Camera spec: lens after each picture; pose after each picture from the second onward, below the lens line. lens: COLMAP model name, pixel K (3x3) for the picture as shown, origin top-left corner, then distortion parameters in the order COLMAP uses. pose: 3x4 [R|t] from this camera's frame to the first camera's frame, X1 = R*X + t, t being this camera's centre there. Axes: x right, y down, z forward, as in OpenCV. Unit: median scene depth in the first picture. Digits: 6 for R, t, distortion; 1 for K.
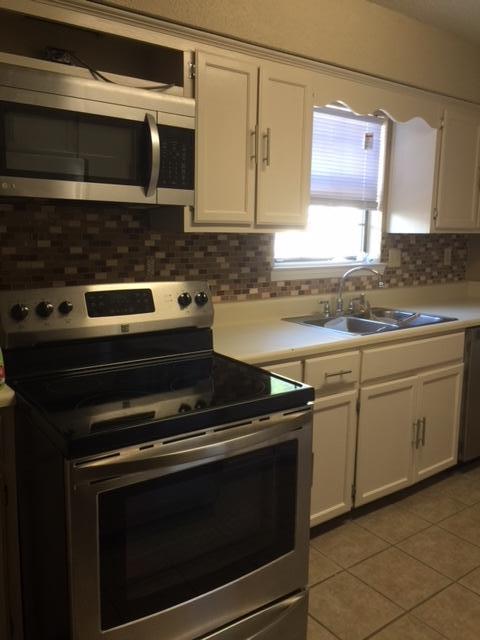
lens RADIAL K [[572.1, 0, 240.0], [0, 572.1, 320.0], [0, 0, 1]] dist [0.015595, 0.013332]
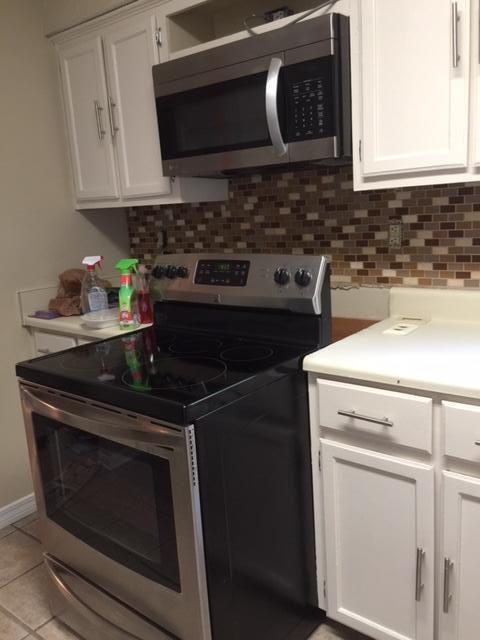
lens RADIAL K [[572.1, 0, 240.0], [0, 572.1, 320.0], [0, 0, 1]] dist [0.015595, 0.013332]
pose [[0.264678, 0.160892, -0.950820, 0.628005], [-0.079517, 0.986267, 0.144755, -0.079835], [0.961053, 0.037293, 0.273837, 0.627793]]
